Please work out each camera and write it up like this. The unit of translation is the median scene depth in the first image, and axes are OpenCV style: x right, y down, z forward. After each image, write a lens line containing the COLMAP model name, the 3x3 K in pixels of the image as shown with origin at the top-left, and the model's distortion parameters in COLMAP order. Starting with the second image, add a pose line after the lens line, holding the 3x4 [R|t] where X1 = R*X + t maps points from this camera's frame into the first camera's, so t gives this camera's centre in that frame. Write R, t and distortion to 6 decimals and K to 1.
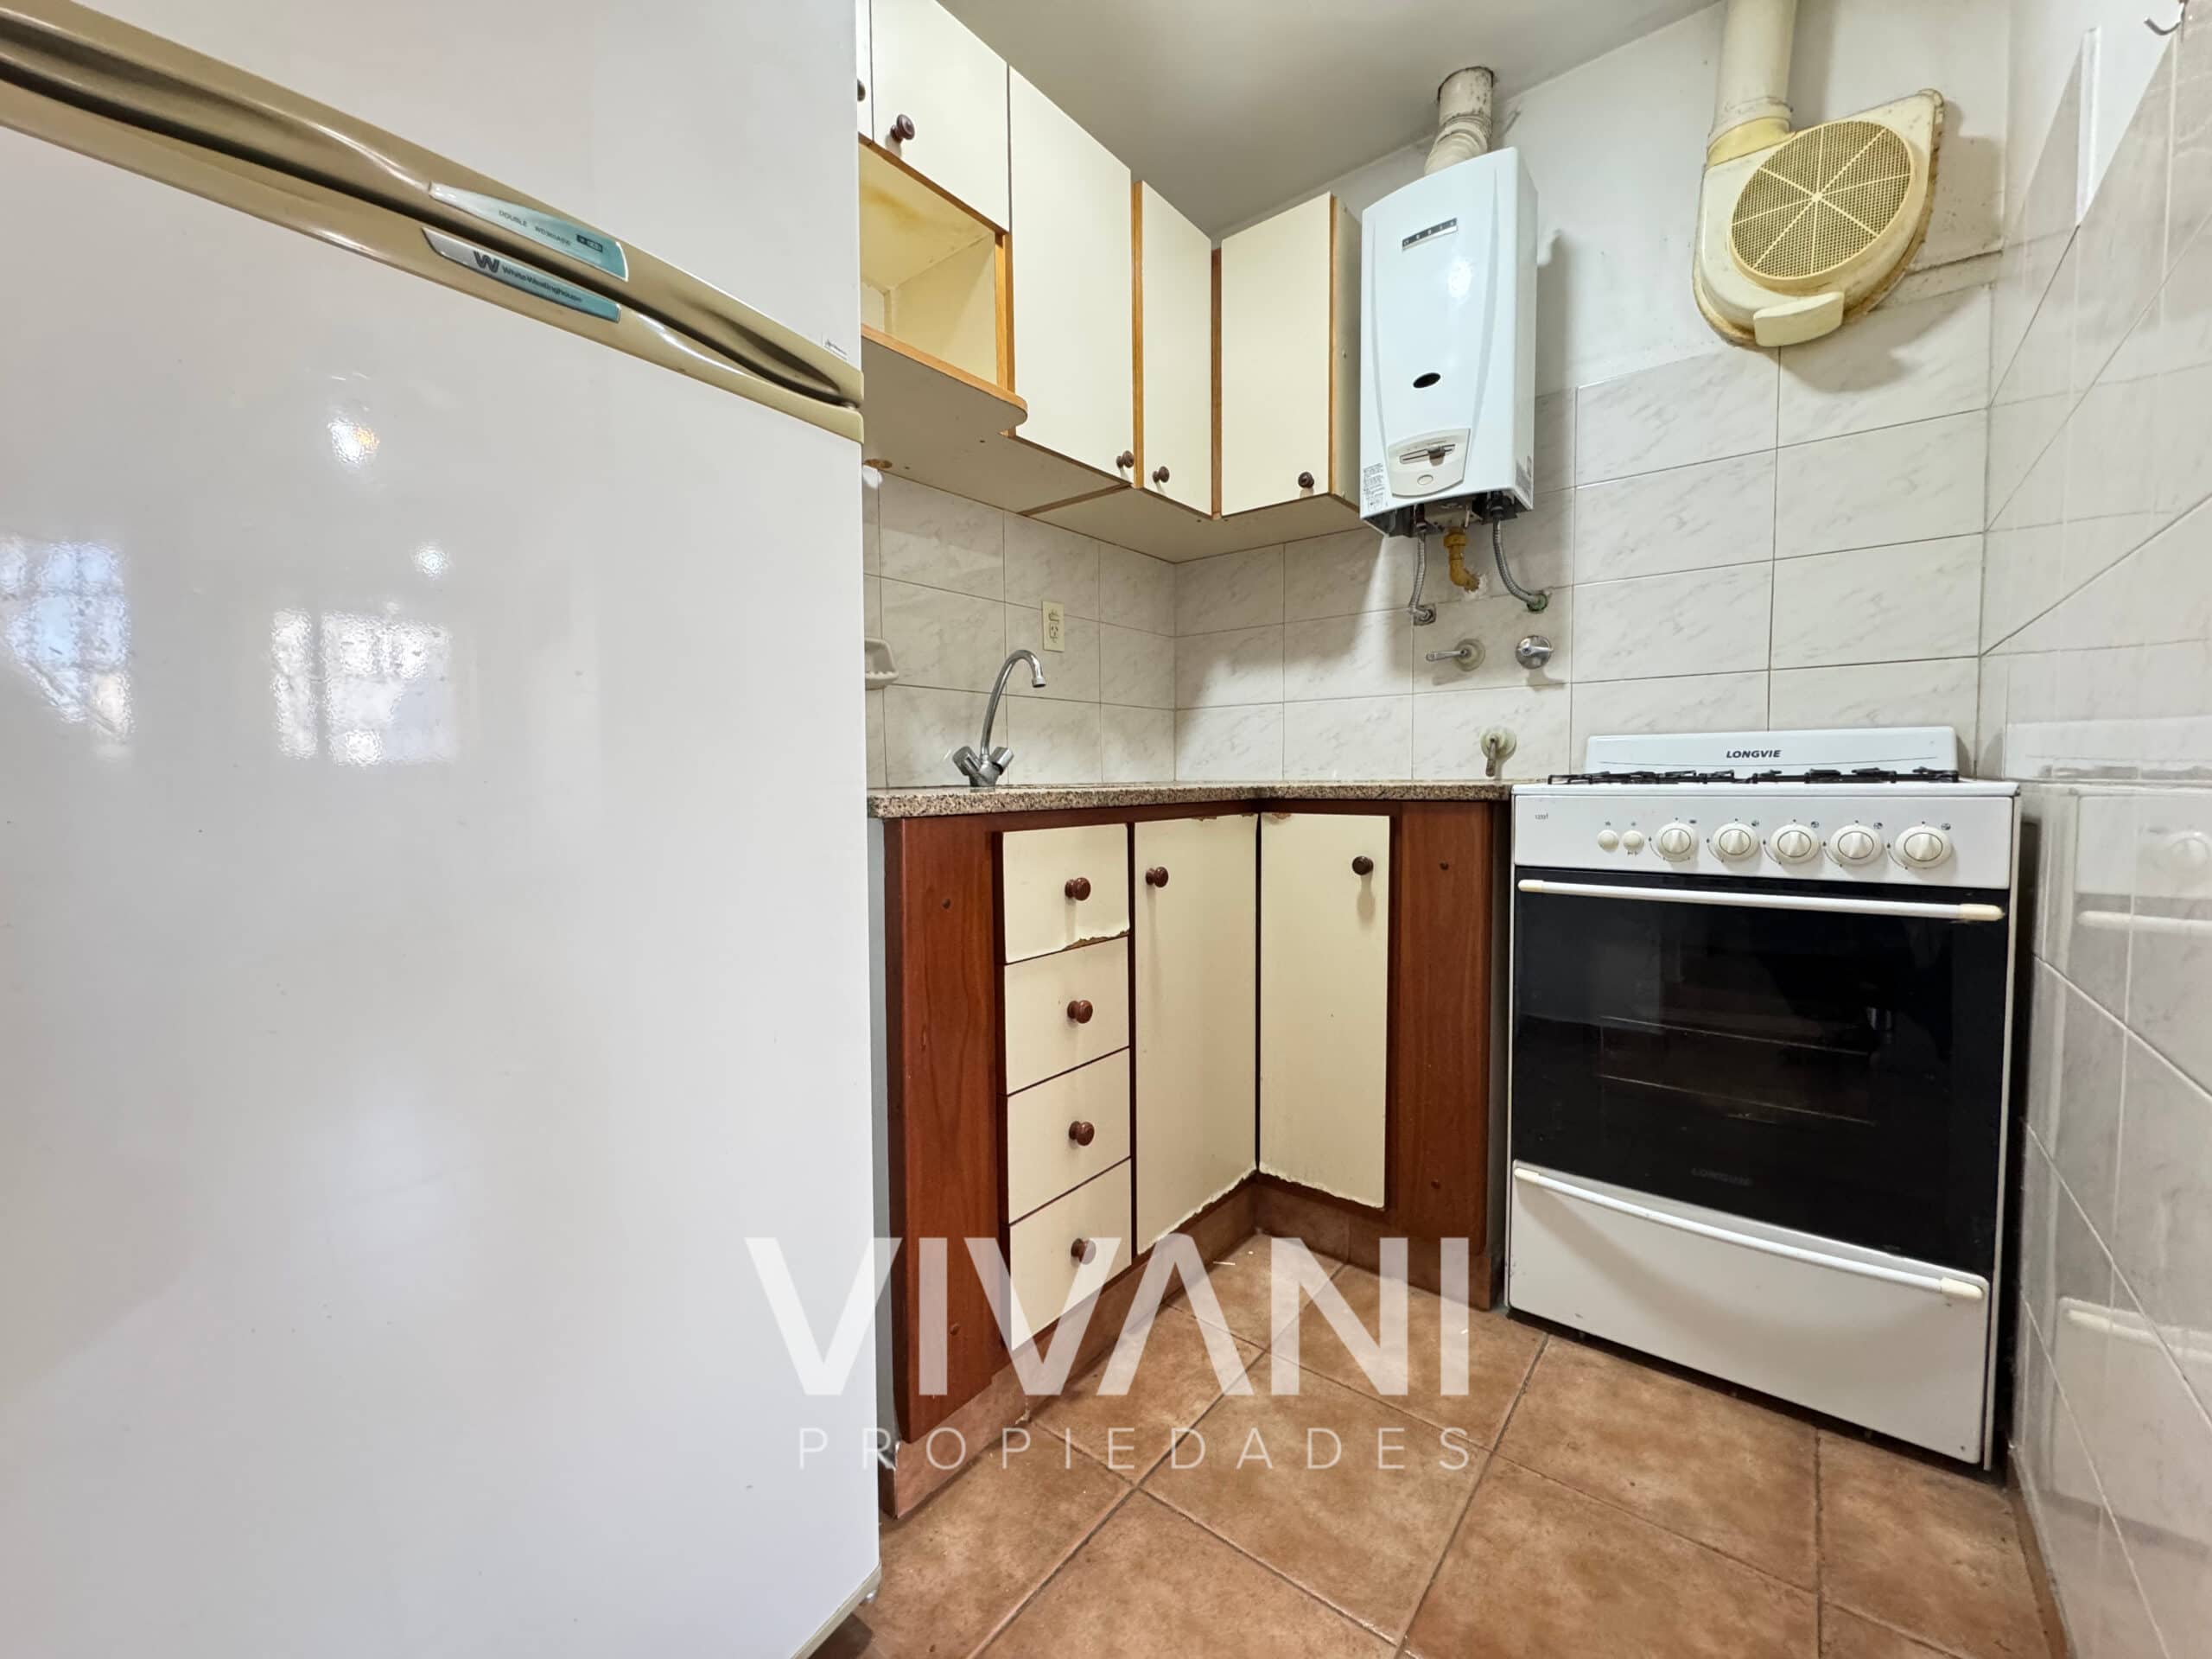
lens RADIAL K [[876.9, 0, 1106.0], [0, 876.9, 829.5], [0, 0, 1]] dist [-0.002666, -0.000307]
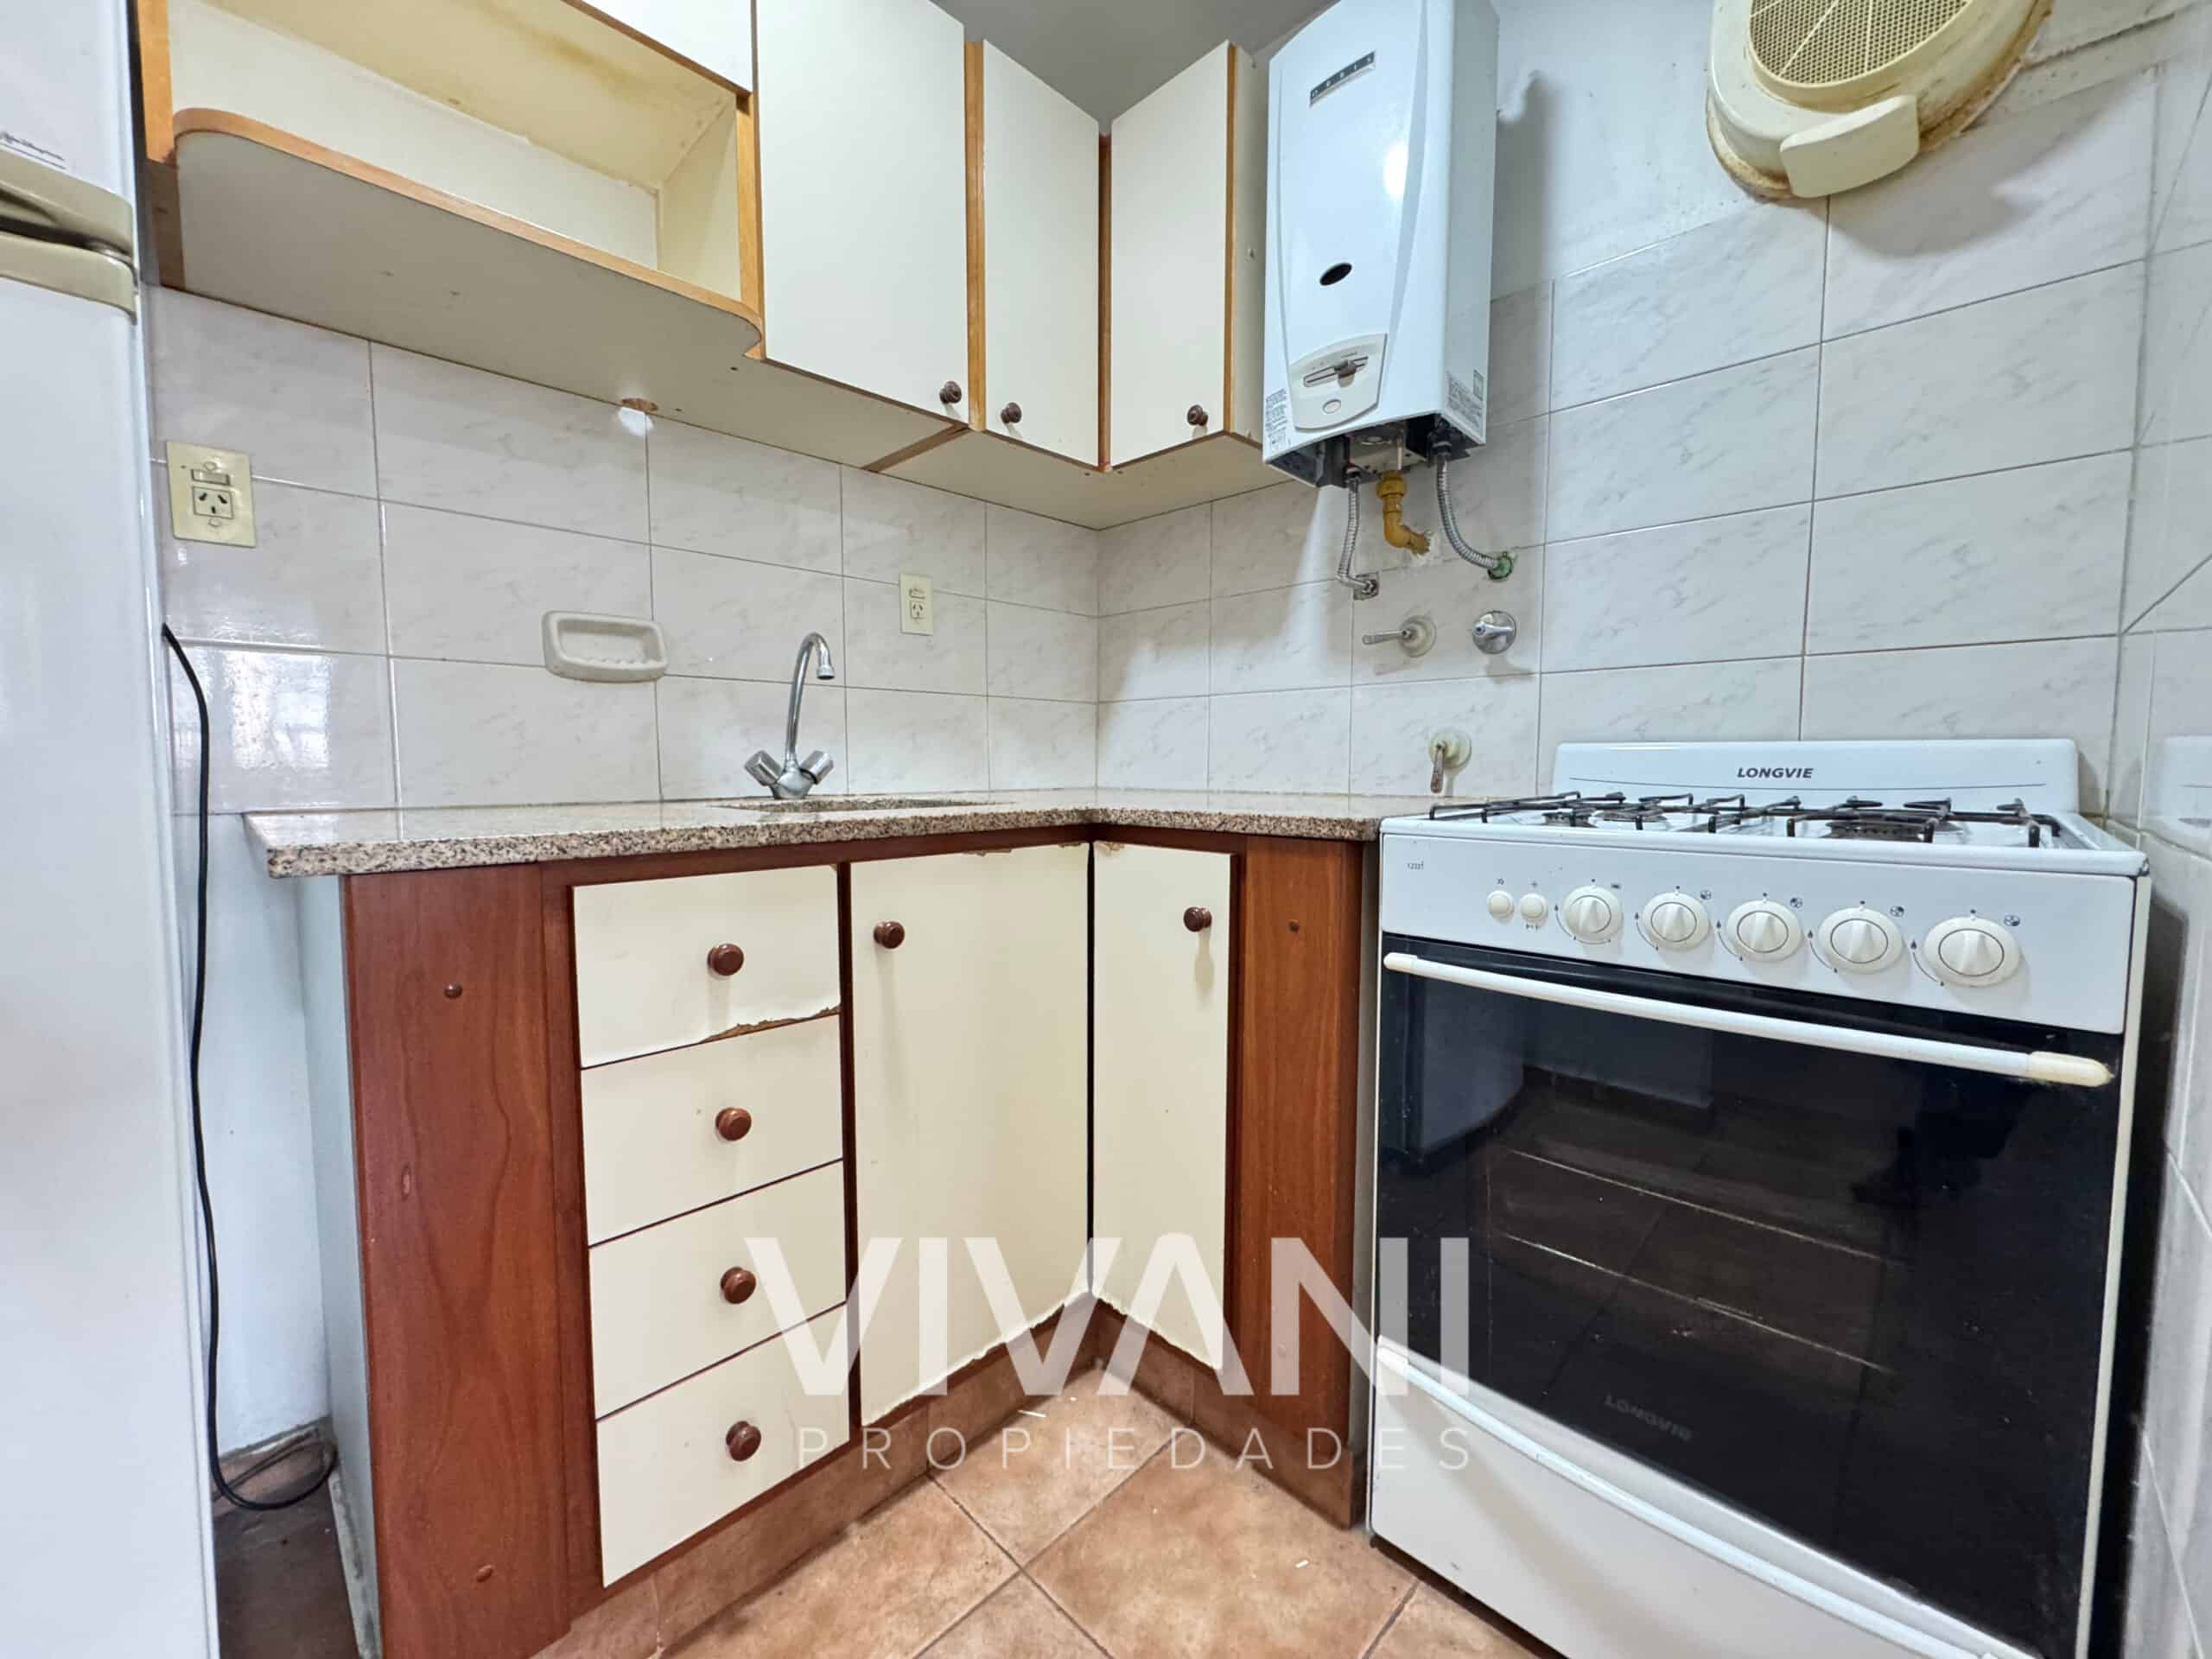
lens RADIAL K [[882.5, 0, 1102.1], [0, 882.5, 828.1], [0, 0, 1]] dist [-0.003377, 0.000223]
pose [[0.994715, 0.017554, -0.101168, 0.270988], [-0.016062, 0.999750, 0.015544, -0.044345], [0.101415, -0.013837, 0.994748, 0.229688]]
